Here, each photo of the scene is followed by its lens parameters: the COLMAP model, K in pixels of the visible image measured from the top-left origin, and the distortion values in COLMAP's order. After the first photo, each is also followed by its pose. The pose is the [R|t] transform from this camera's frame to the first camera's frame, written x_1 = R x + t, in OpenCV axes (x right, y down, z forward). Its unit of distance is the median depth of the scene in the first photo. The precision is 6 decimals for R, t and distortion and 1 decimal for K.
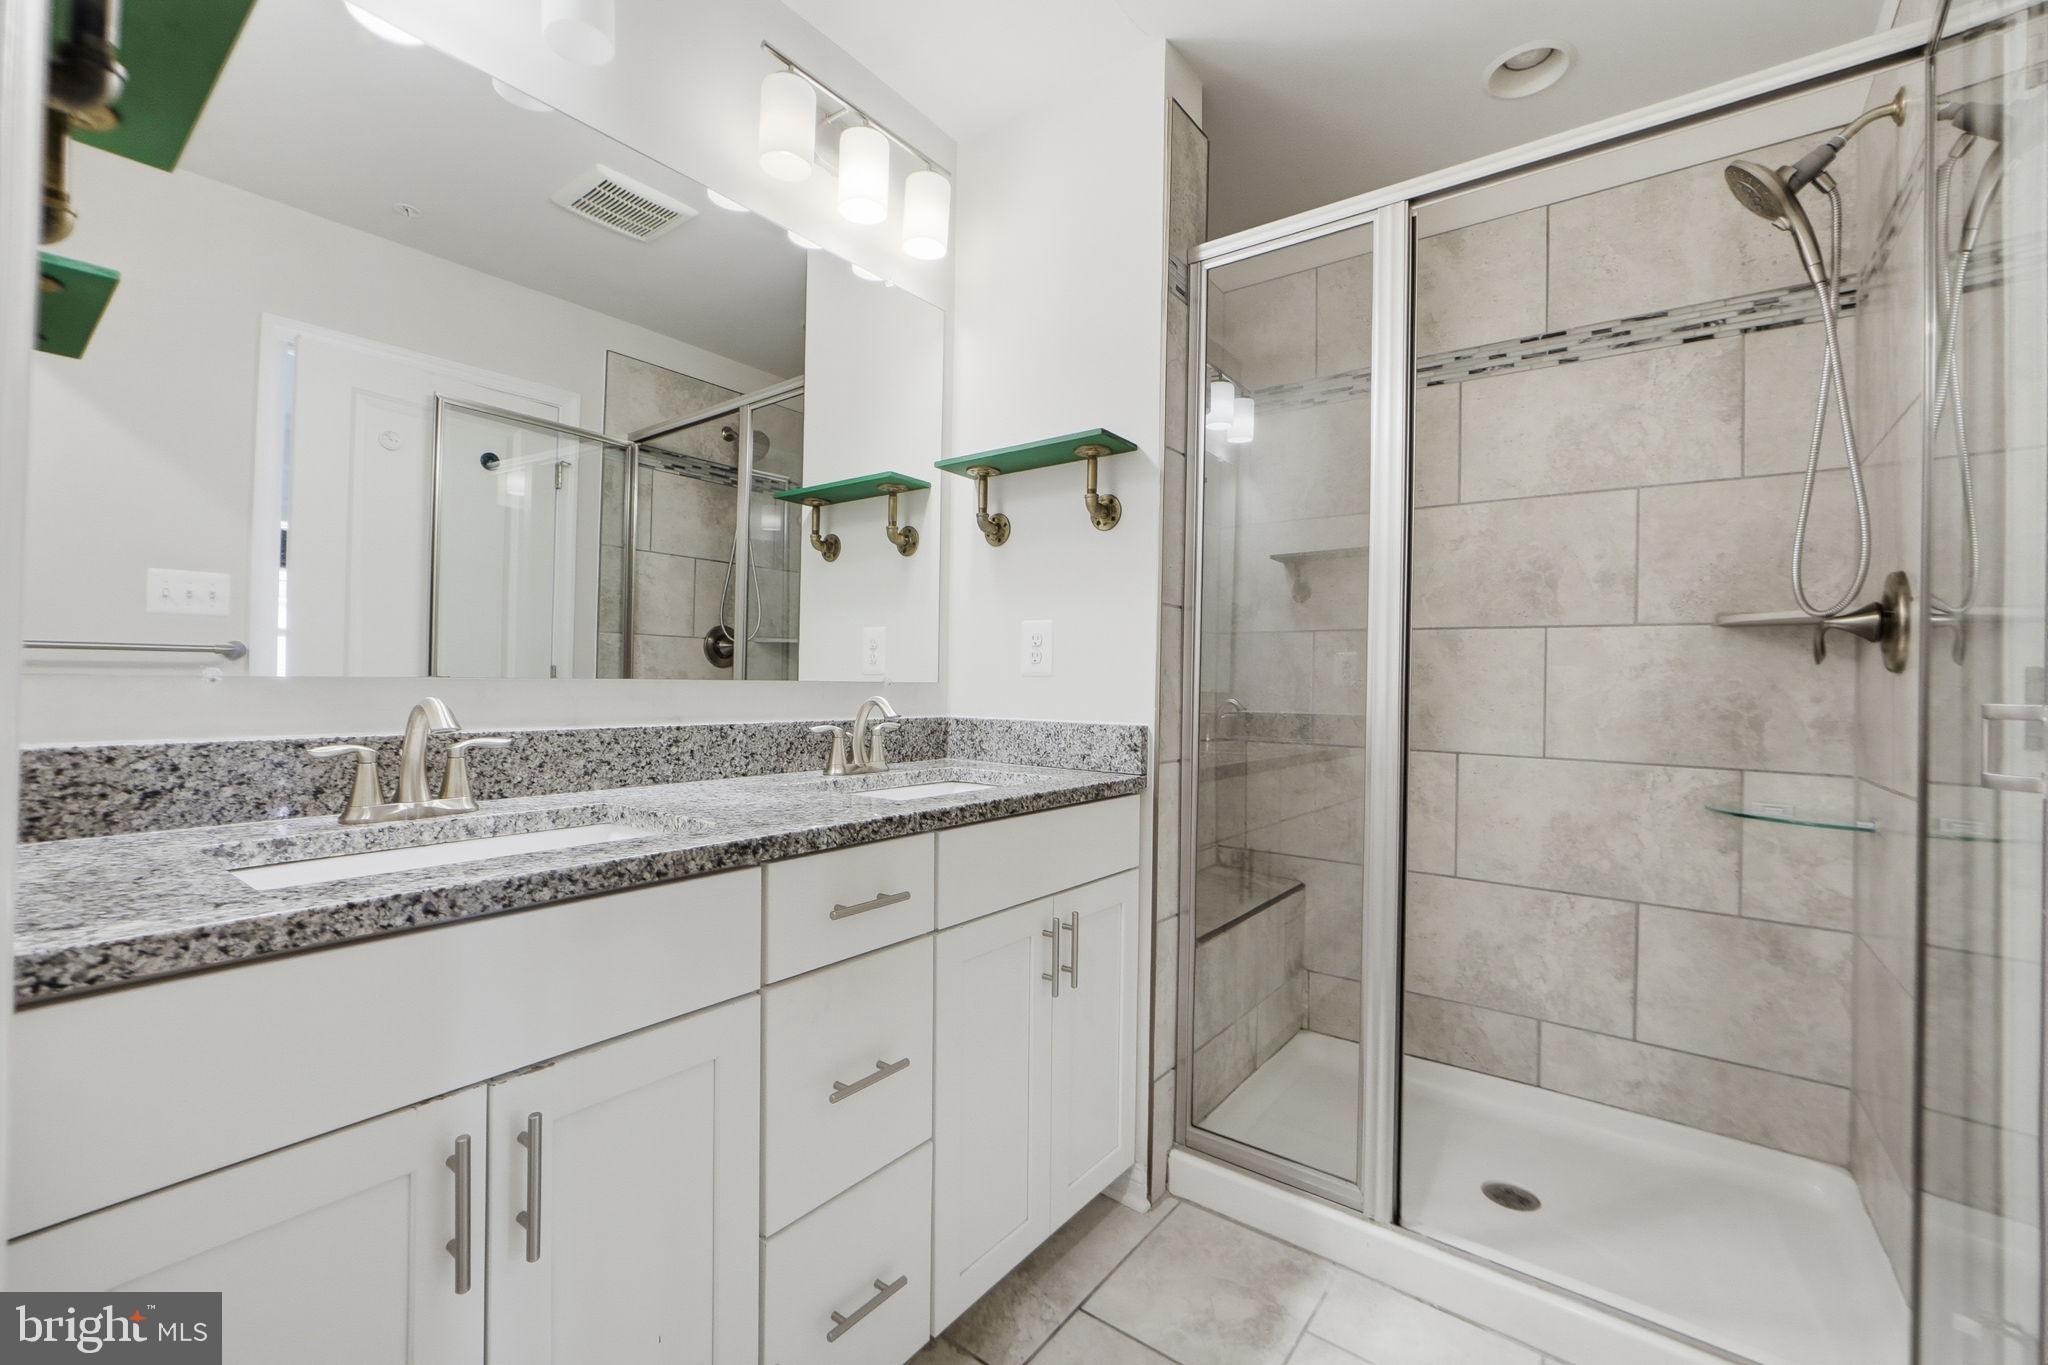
lens RADIAL K [[850.1, 0, 1020.0], [0, 850.1, 683.3], [0, 0, 1]] dist [-0.002249, 0.000542]
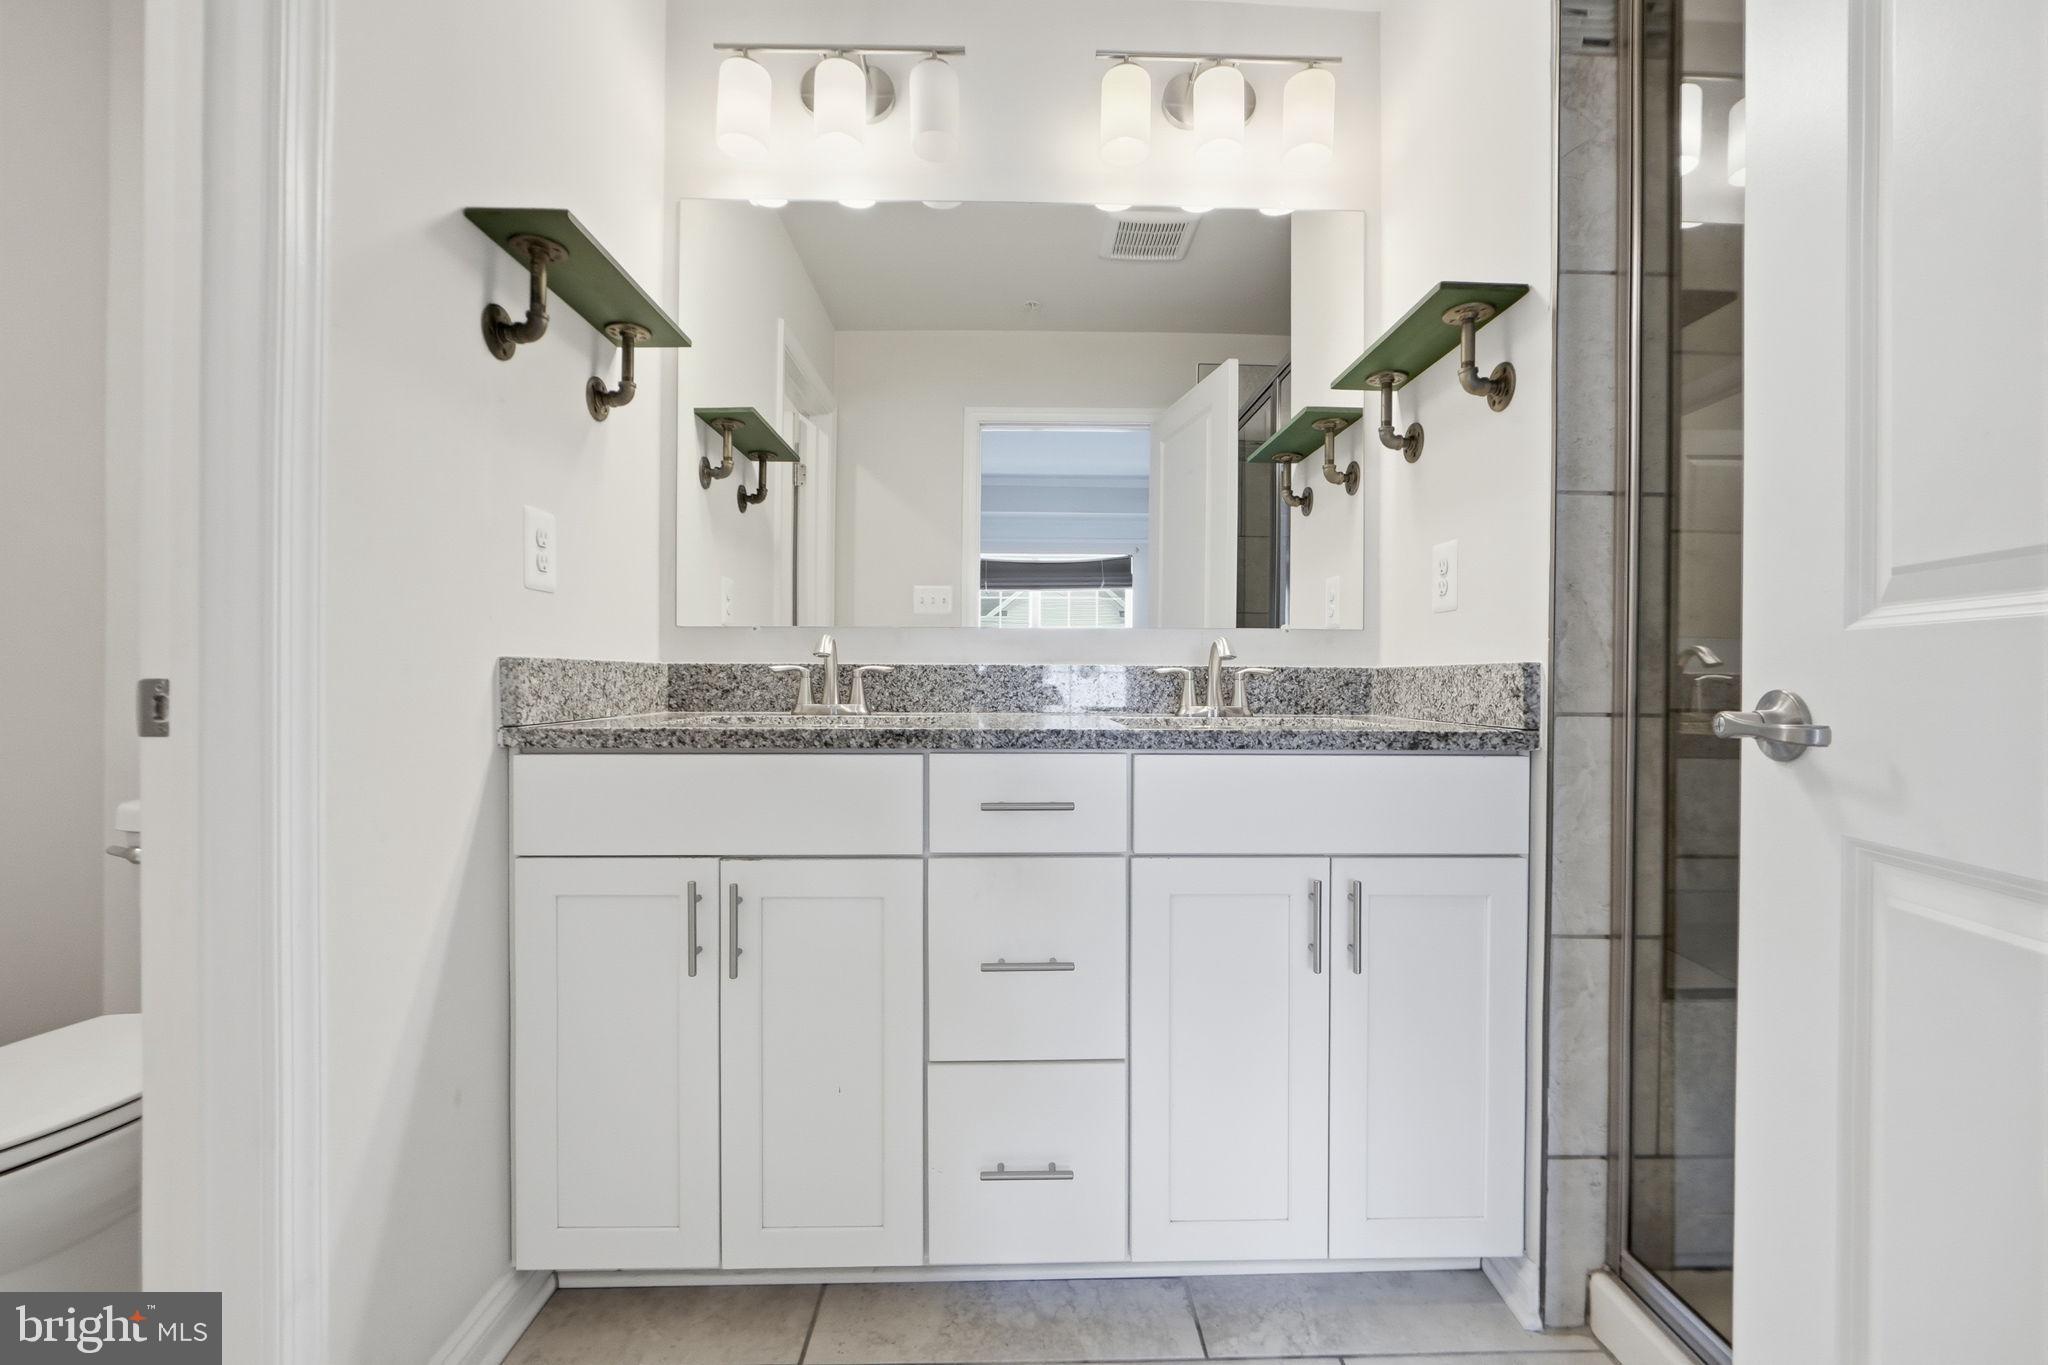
lens RADIAL K [[843.4, 0, 1030.8], [0, 843.4, 678.2], [0, 0, 1]] dist [0.000137, 0.000227]
pose [[0.630115, -0.010695, -0.776428, 0.554420], [0.003449, 0.999934, -0.010976, 0.088038], [0.776494, 0.004238, 0.630111, 0.259983]]
